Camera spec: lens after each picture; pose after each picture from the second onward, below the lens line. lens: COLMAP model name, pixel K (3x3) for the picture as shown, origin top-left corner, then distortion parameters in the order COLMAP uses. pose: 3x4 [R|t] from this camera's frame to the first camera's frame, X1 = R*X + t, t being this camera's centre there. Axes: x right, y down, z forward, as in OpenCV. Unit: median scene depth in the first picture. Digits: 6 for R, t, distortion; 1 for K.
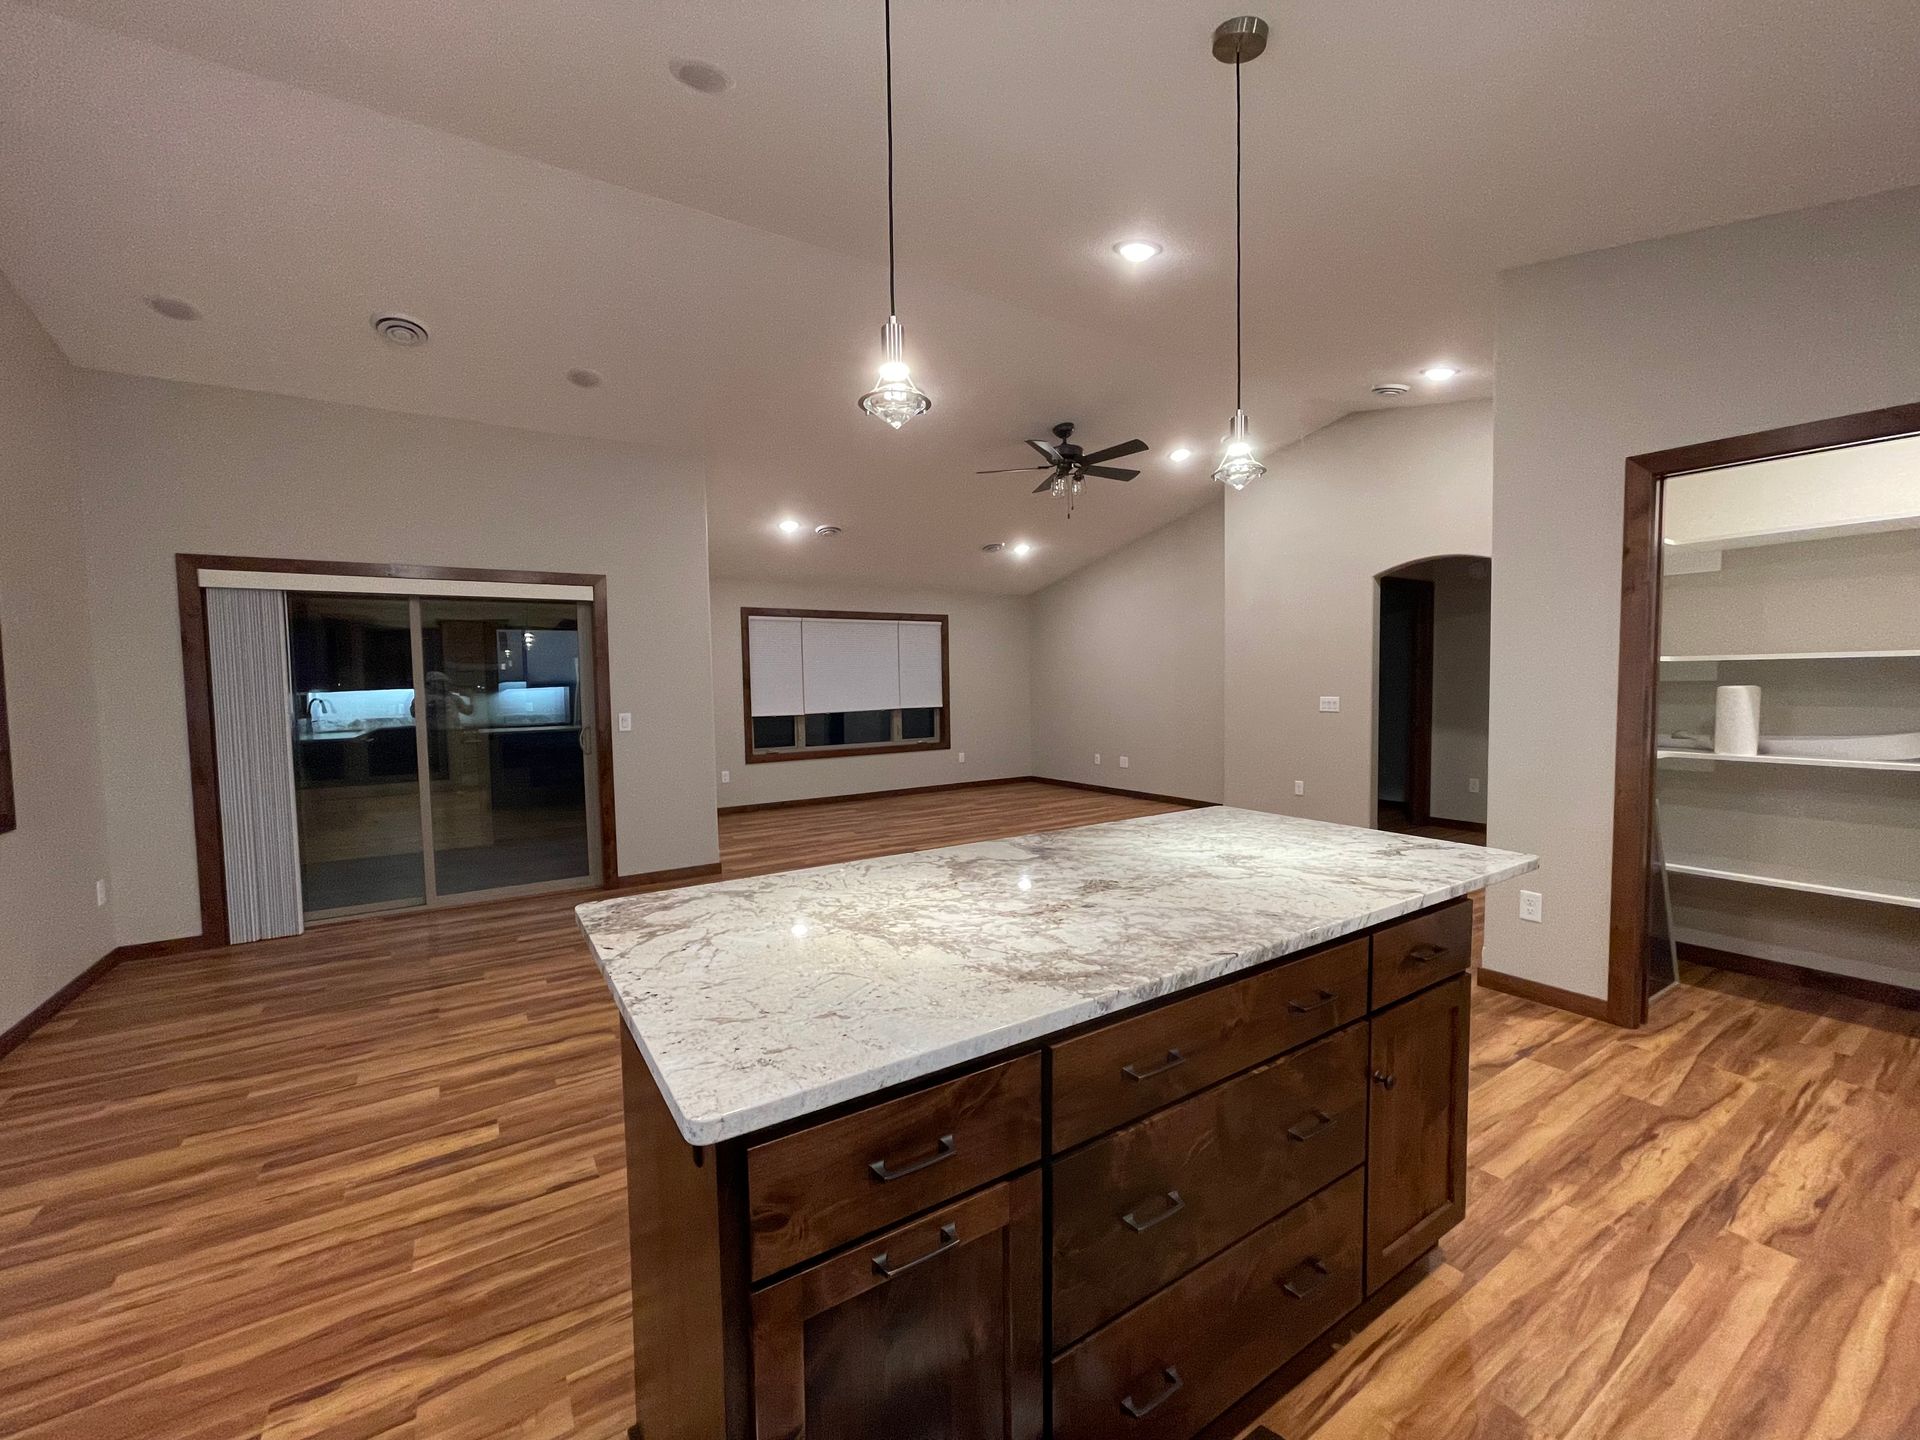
lens RADIAL K [[776.9, 0, 952.8], [0, 776.9, 721.5], [0, 0, 1]] dist [-0.000405, -0.000559]
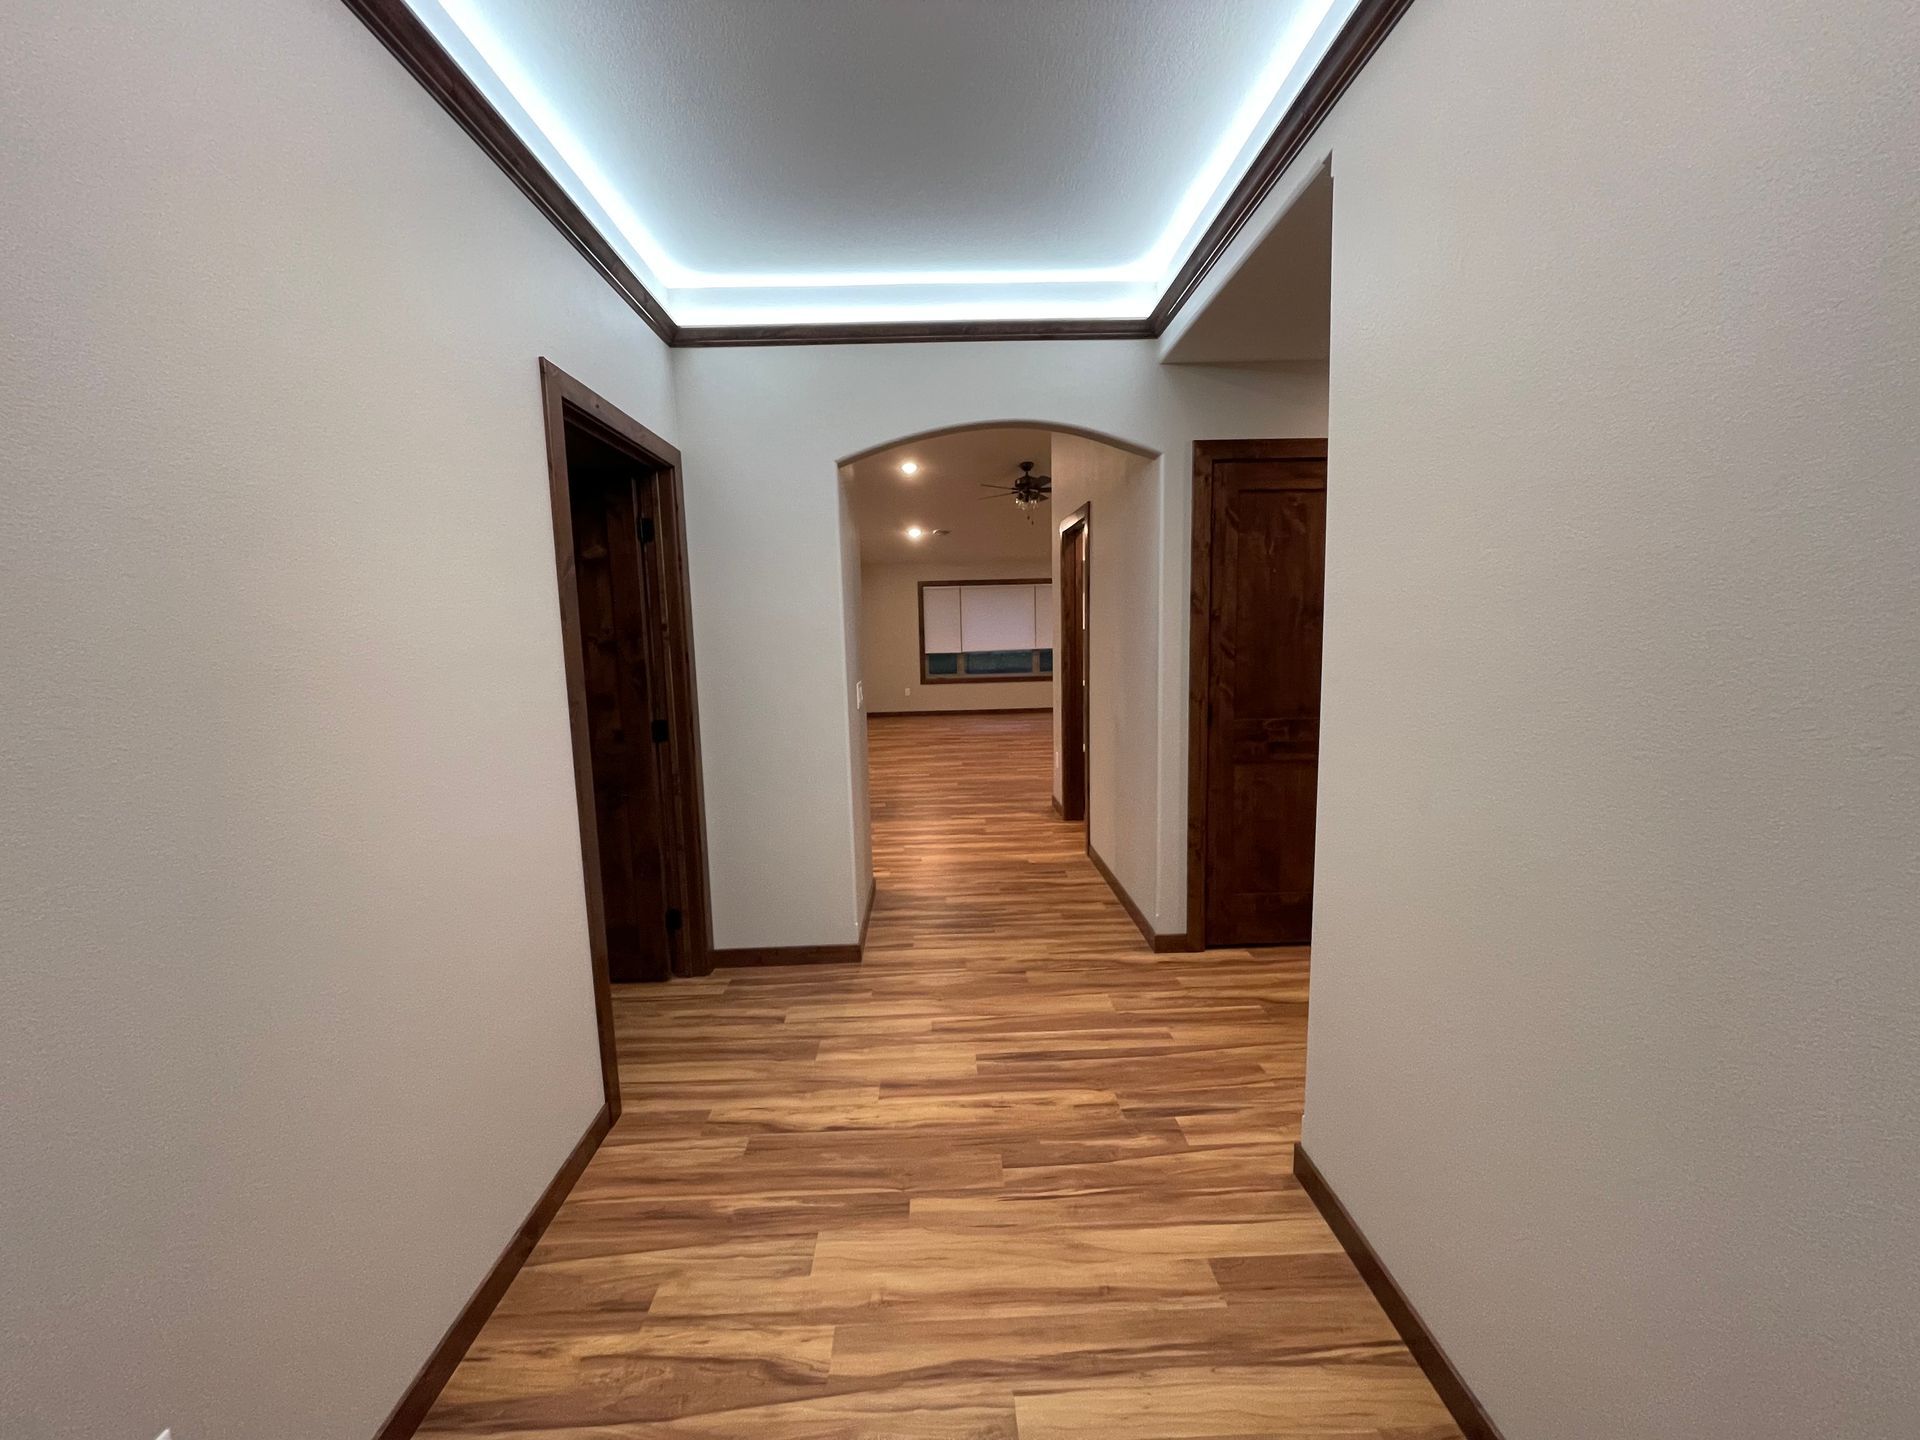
lens RADIAL K [[772.0, 0, 952.7], [0, 772.0, 723.5], [0, 0, 1]] dist [0.001351, 0.000370]
pose [[0.853999, 0.060680, -0.516724, 2.696413], [-0.017653, 0.995983, 0.087785, -0.013425], [0.519975, -0.065847, 0.851639, -1.276382]]
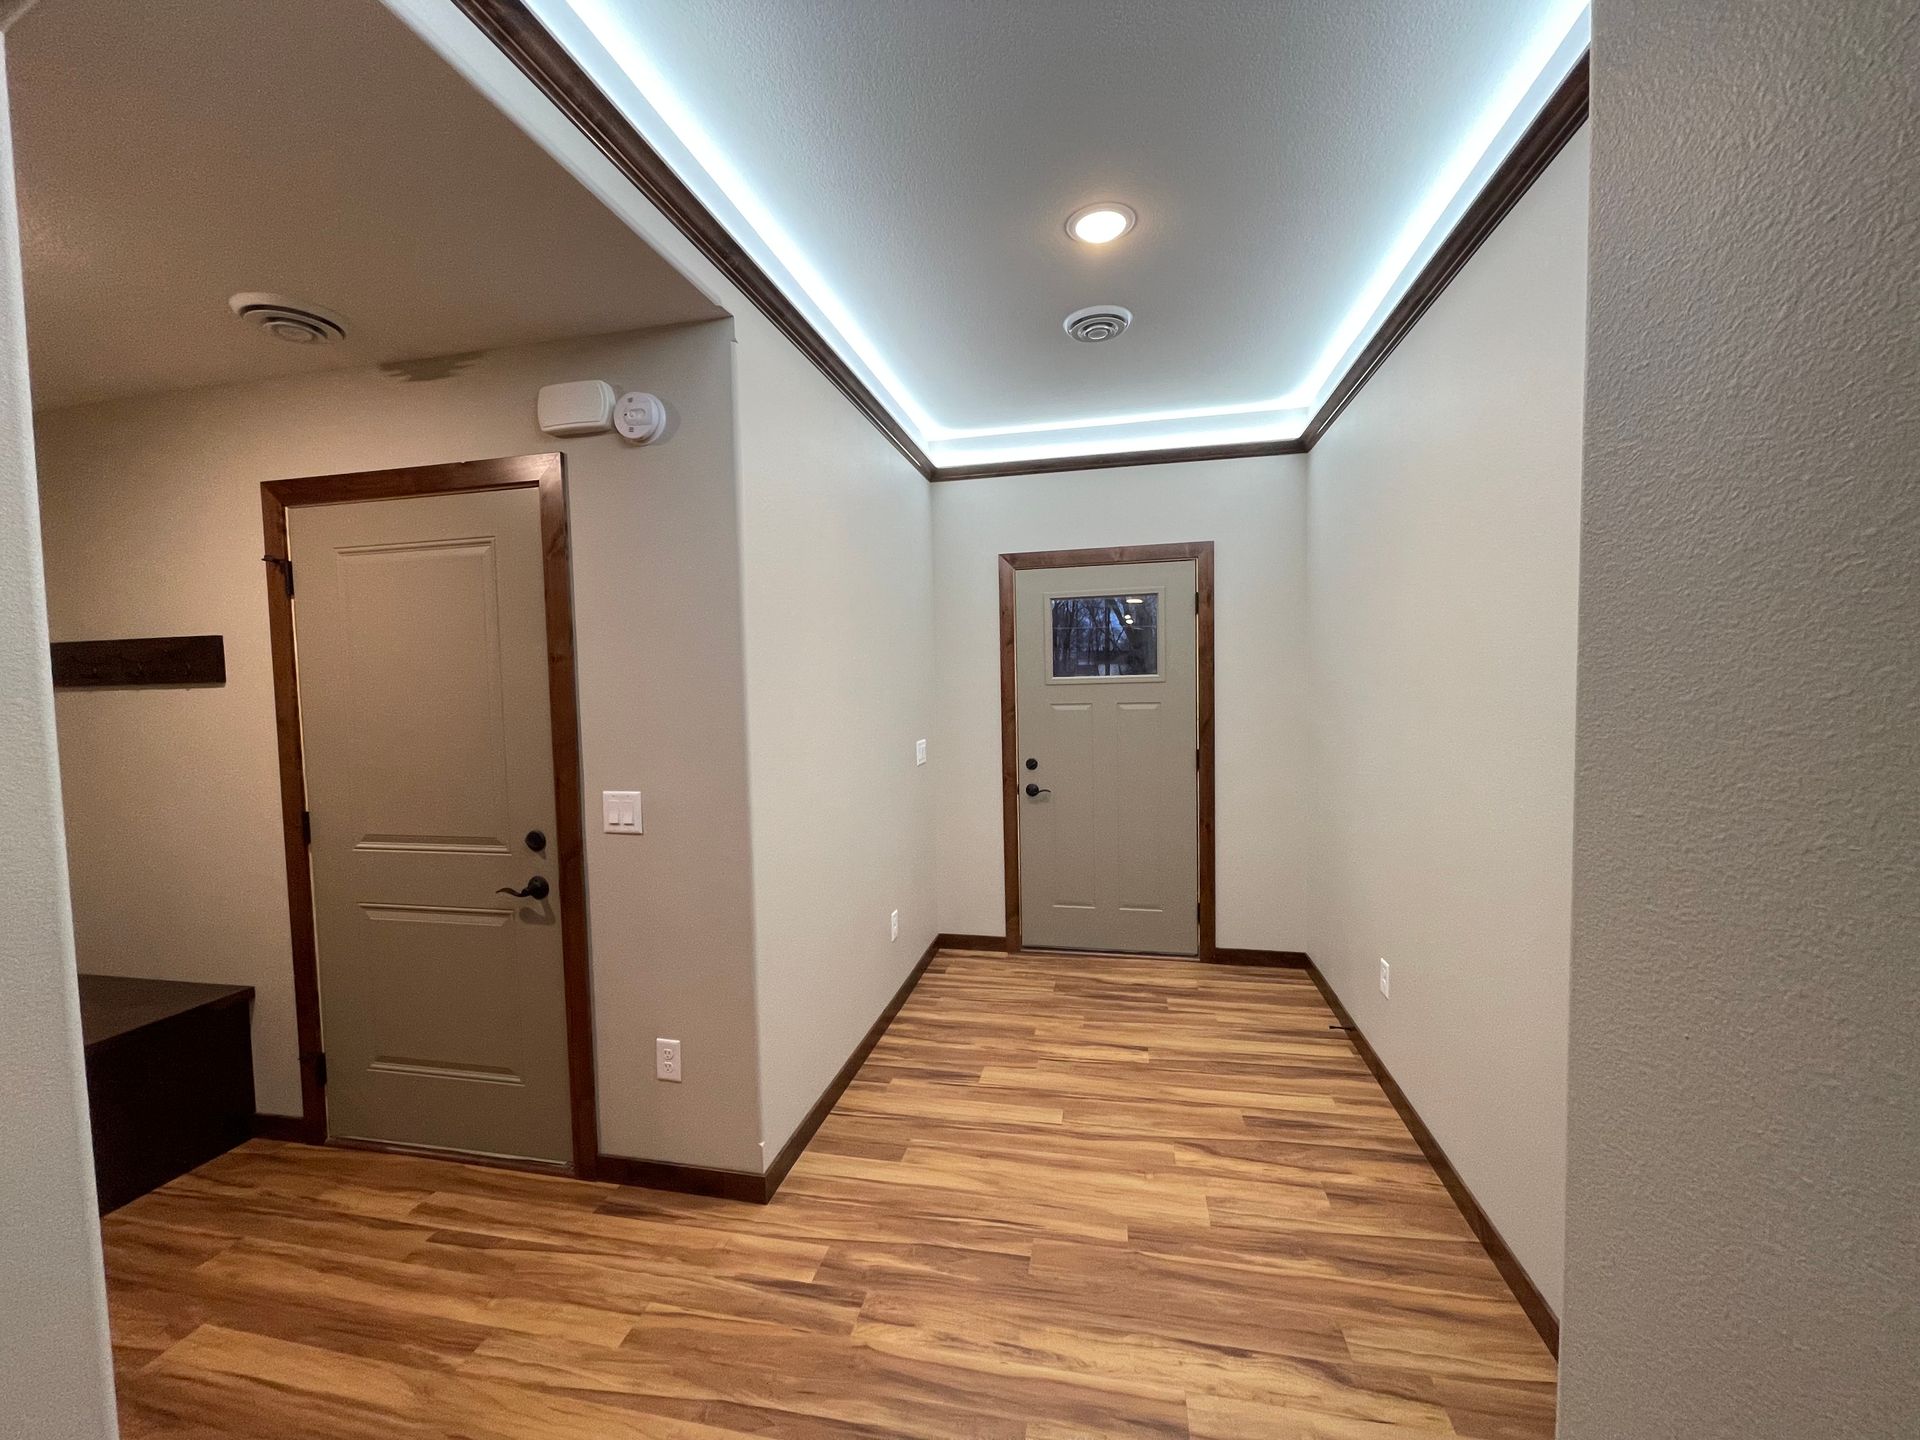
lens RADIAL K [[772.0, 0, 952.7], [0, 772.0, 723.5], [0, 0, 1]] dist [0.001351, 0.000370]
pose [[-0.708324, -0.003790, 0.705877, 1.482289], [0.071074, 0.994521, 0.076660, -0.104238], [-0.702300, 0.104469, -0.704174, 0.512859]]
